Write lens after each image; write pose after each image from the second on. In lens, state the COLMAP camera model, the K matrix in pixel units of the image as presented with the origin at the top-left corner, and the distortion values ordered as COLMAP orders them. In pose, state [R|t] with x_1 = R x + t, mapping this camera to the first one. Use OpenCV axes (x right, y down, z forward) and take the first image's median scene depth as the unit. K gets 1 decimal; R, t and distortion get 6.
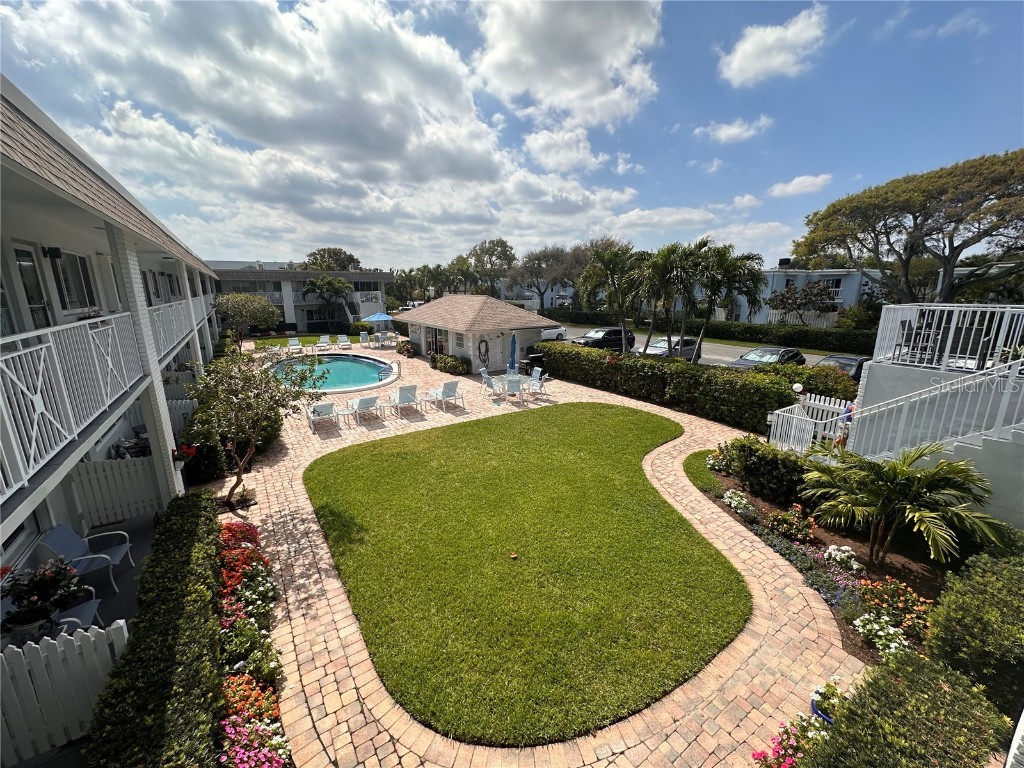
lens RADIAL K [[413.7, 0, 514.3], [0, 413.7, 381.9], [0, 0, 1]] dist [0.014094, 0.000170]
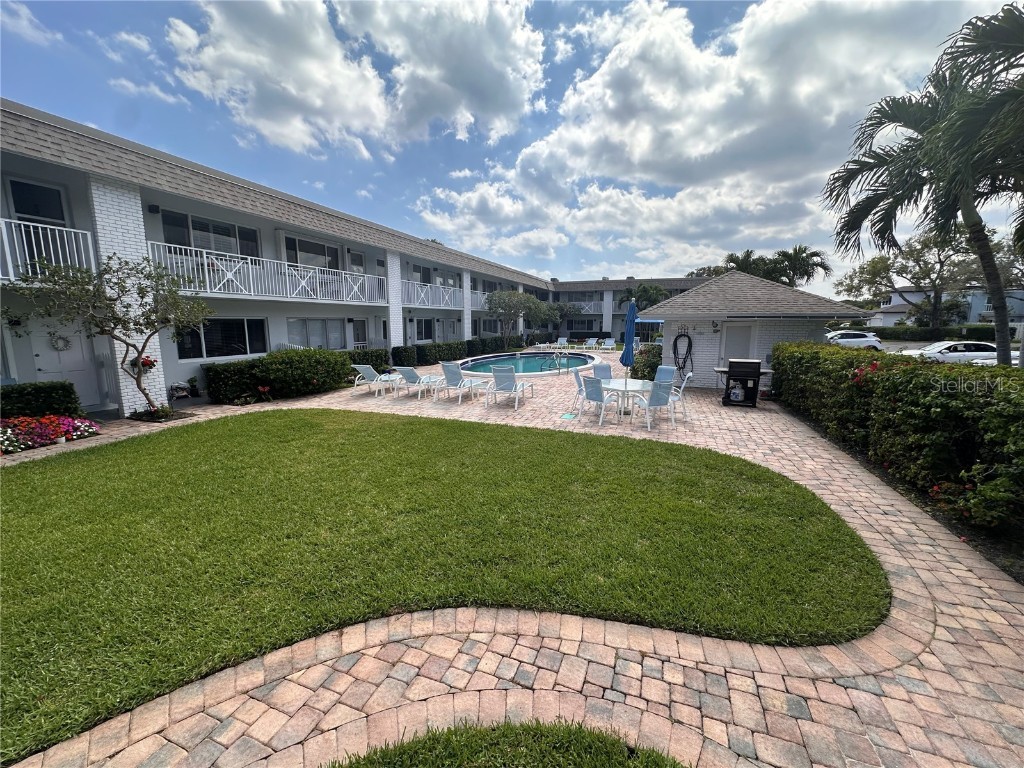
lens RADIAL K [[413.7, 0, 510.0], [0, 413.7, 387.3], [0, 0, 1]] dist [0.014094, 0.000170]
pose [[0.587154, 0.134986, -0.798141, 0.075663], [-0.193852, 0.980755, 0.023263, 0.003220], [0.785921, 0.141062, 0.602022, 0.118022]]
